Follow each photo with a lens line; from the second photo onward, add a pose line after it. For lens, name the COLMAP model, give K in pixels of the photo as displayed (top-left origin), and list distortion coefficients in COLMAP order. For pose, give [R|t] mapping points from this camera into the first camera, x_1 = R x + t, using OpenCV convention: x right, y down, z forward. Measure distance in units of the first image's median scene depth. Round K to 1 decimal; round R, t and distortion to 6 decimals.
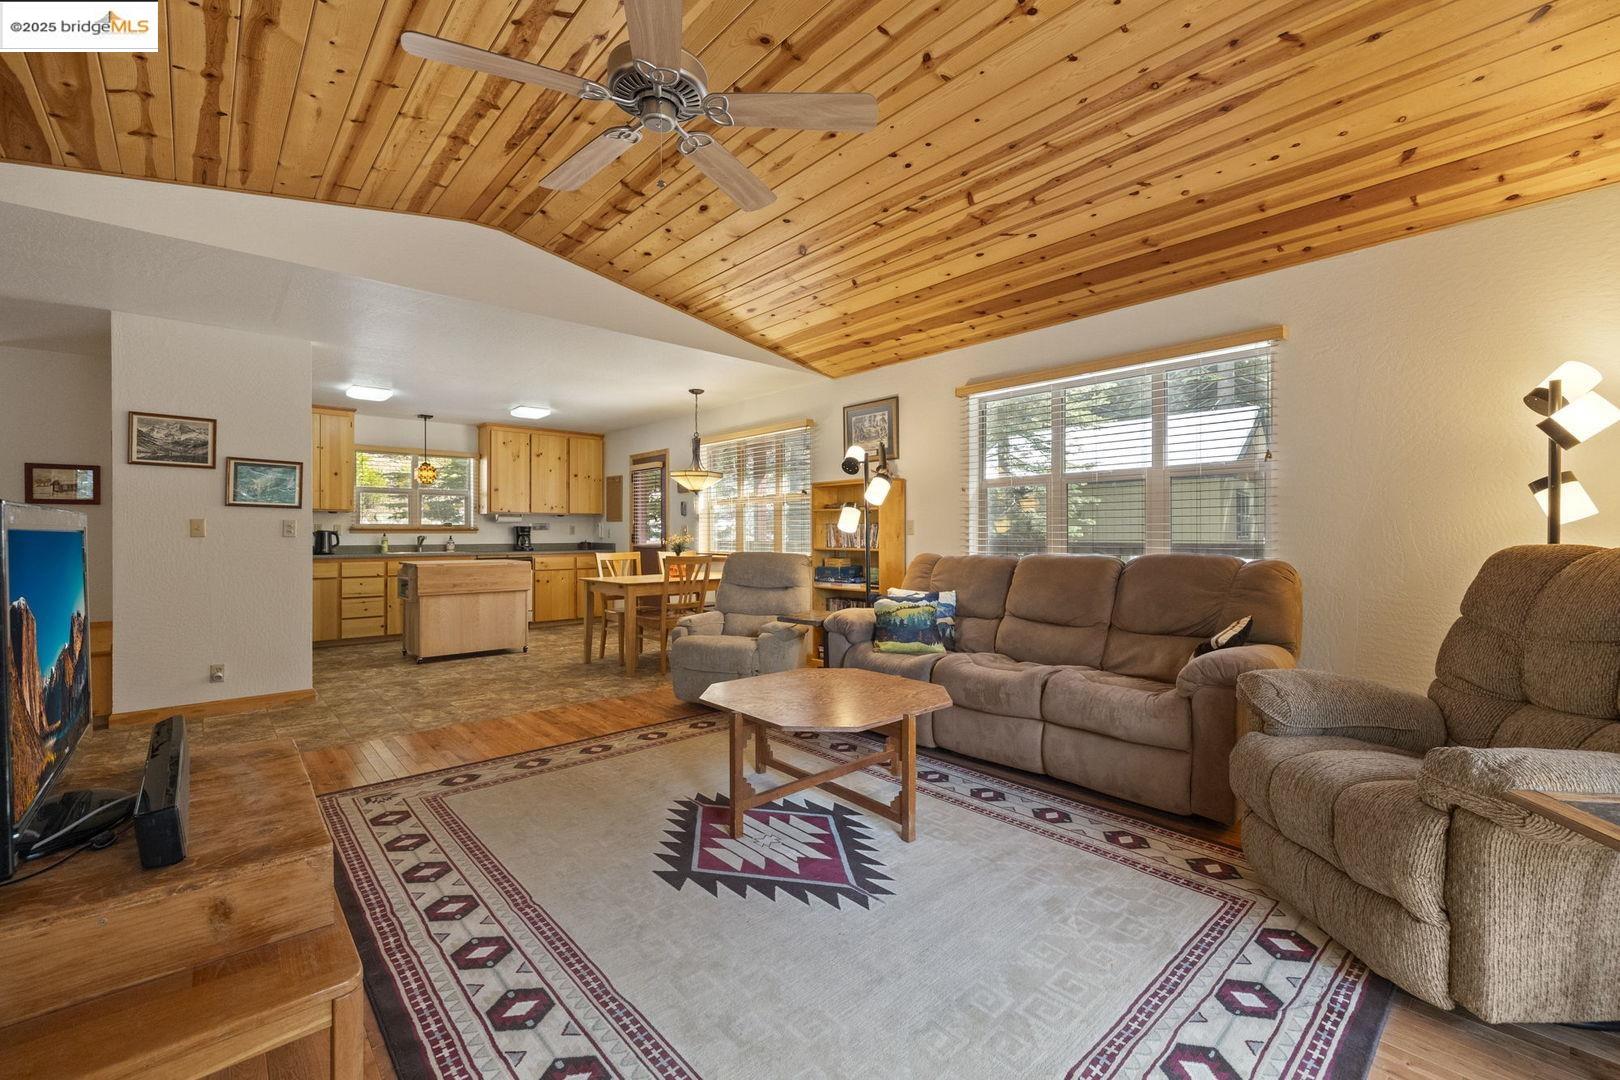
lens RADIAL K [[681.0, 0, 817.1], [0, 681.0, 531.6], [0, 0, 1]] dist [0.003038, -0.001500]
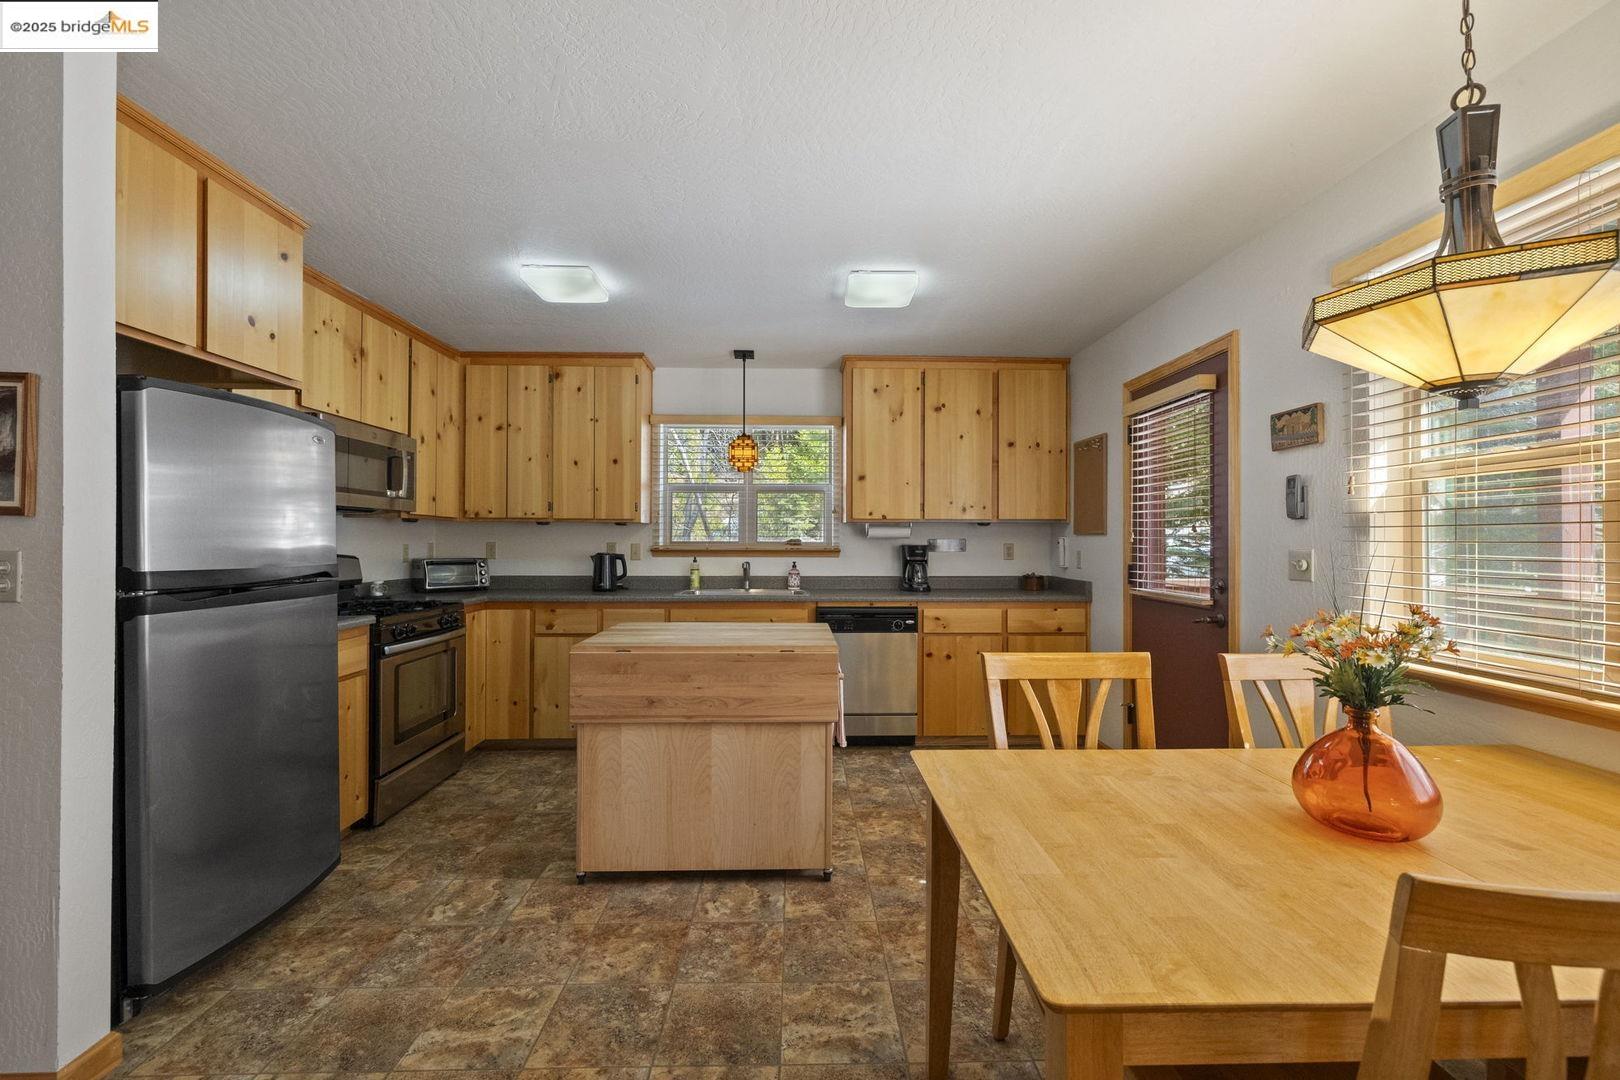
lens RADIAL K [[681.0, 0, 811.4], [0, 681.0, 538.2], [0, 0, 1]] dist [0.003038, -0.001500]
pose [[0.757864, 0.000705, -0.652412, -0.168808], [-0.001595, 0.999998, -0.000772, -0.014966], [0.652411, 0.001626, 0.757864, 0.641443]]
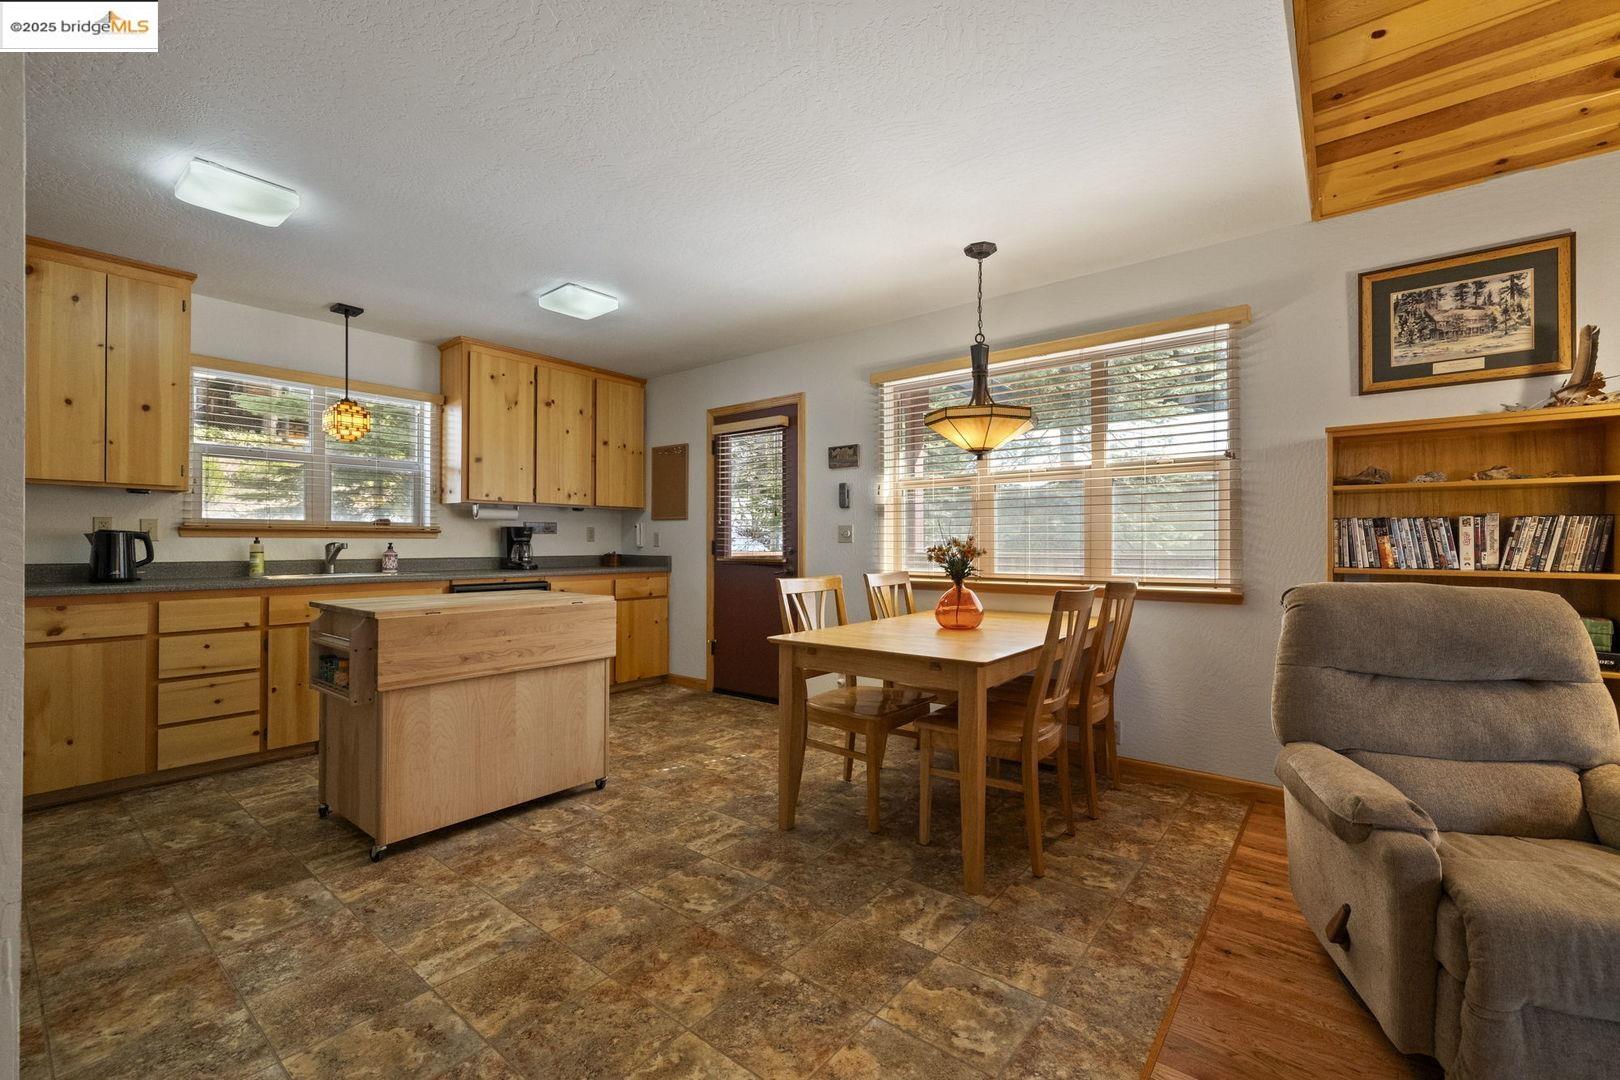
lens RADIAL K [[681.0, 0, 817.8], [0, 681.0, 538.7], [0, 0, 1]] dist [0.003038, -0.001500]
pose [[0.987165, 0.003236, 0.159668, -0.325656], [-0.002705, 0.999990, -0.003544, 0.004373], [-0.159678, 0.003066, 0.987164, 0.465512]]
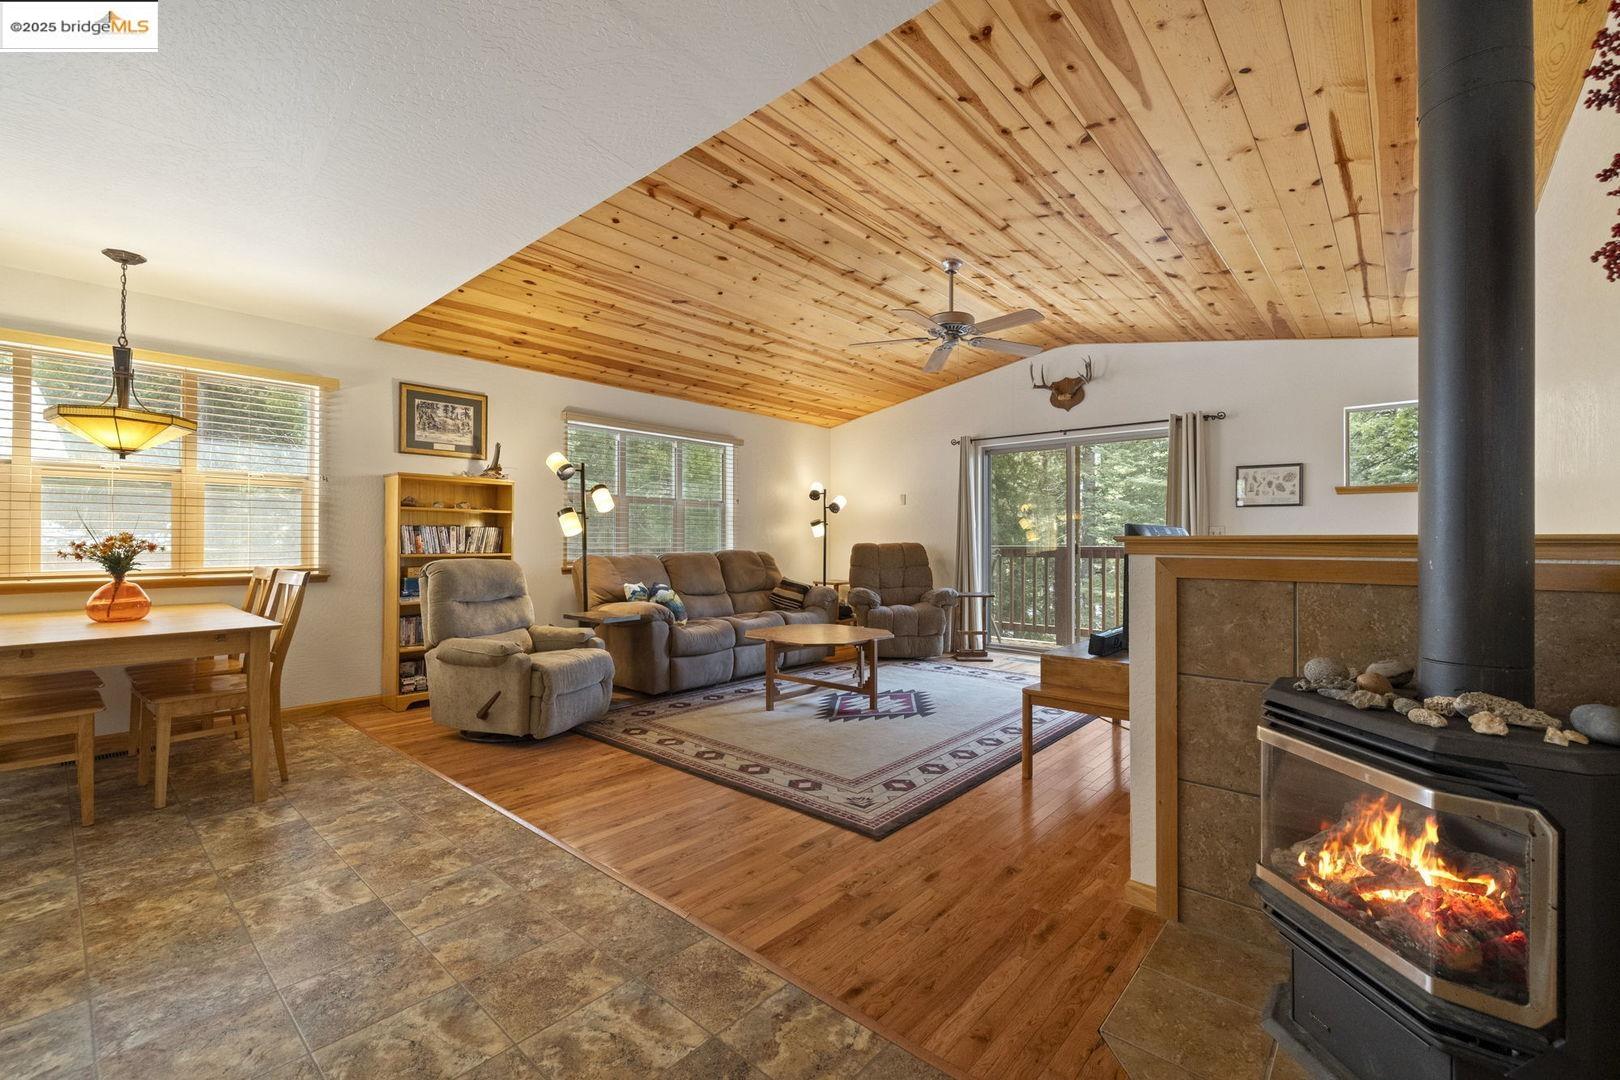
lens RADIAL K [[681.0, 0, 814.4], [0, 681.0, 530.6], [0, 0, 1]] dist [0.003038, -0.001500]
pose [[-0.115923, 0.018665, 0.993083, -0.650779], [-0.003191, 0.999811, -0.019164, 0.006905], [-0.993253, -0.005391, -0.115842, 0.475734]]
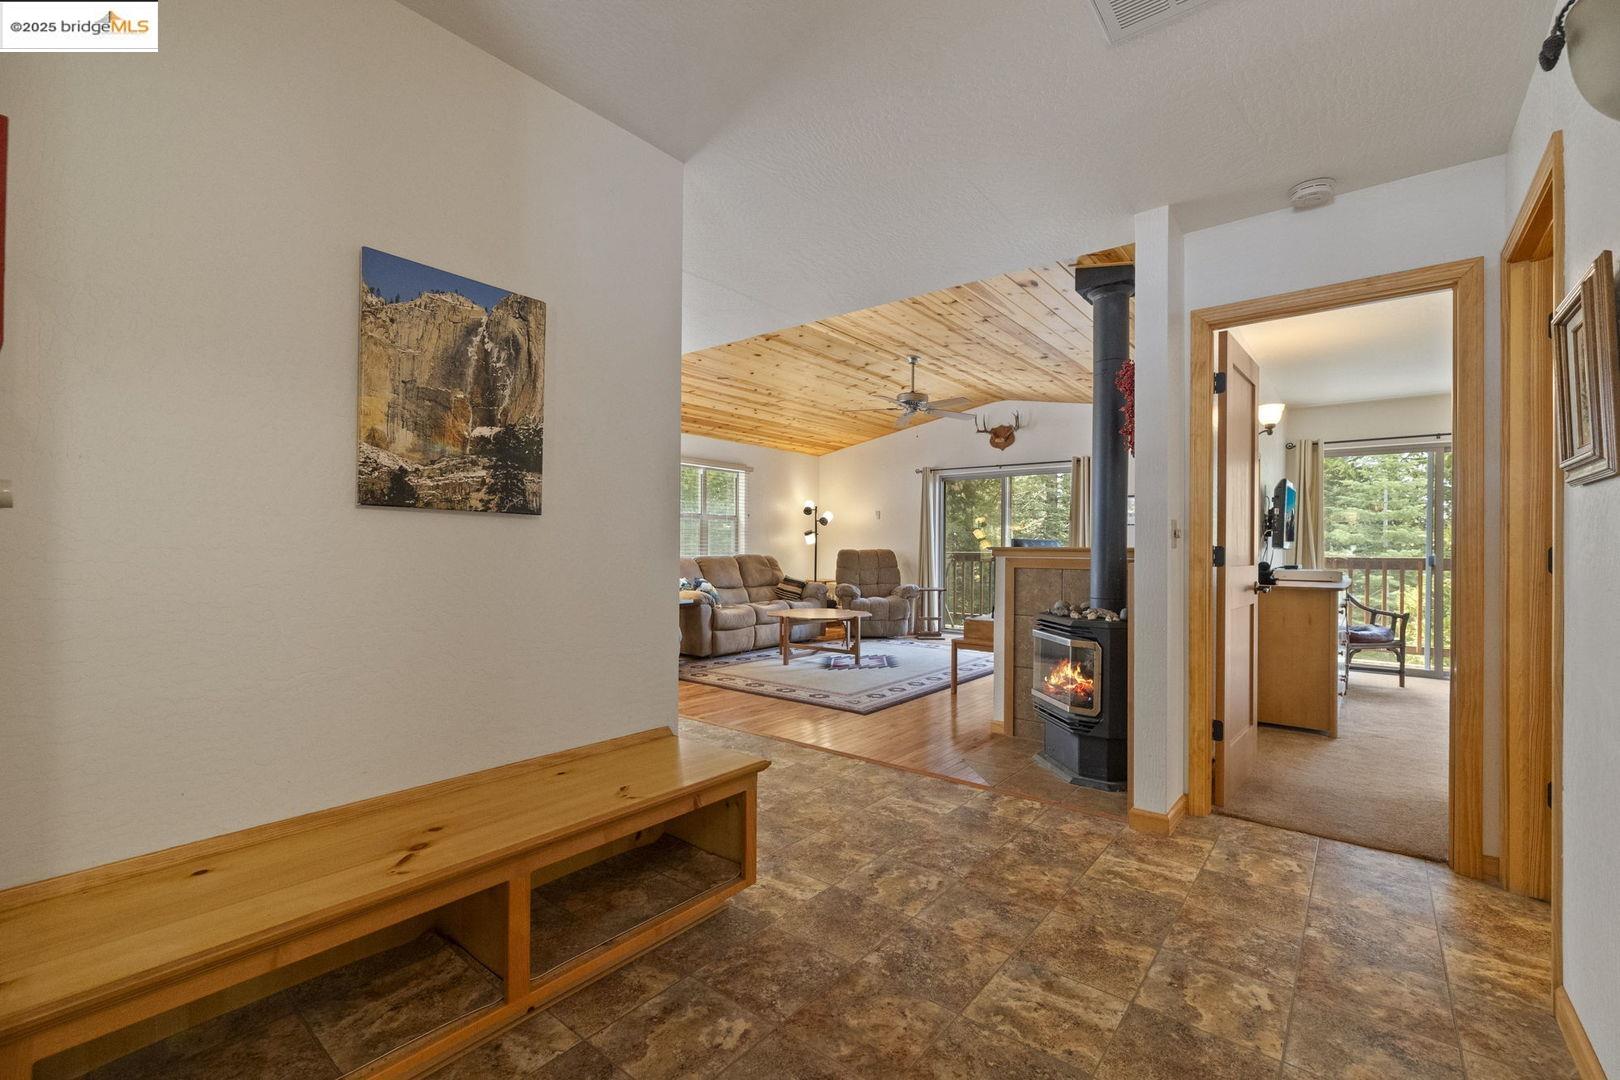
lens RADIAL K [[681.0, 0, 821.8], [0, 681.0, 543.2], [0, 0, 1]] dist [0.003038, -0.001500]
pose [[-0.166483, 0.008002, 0.986012, -0.912187], [-0.007988, 0.999923, -0.009464, 0.006613], [-0.986012, -0.009452, -0.166407, 0.545793]]
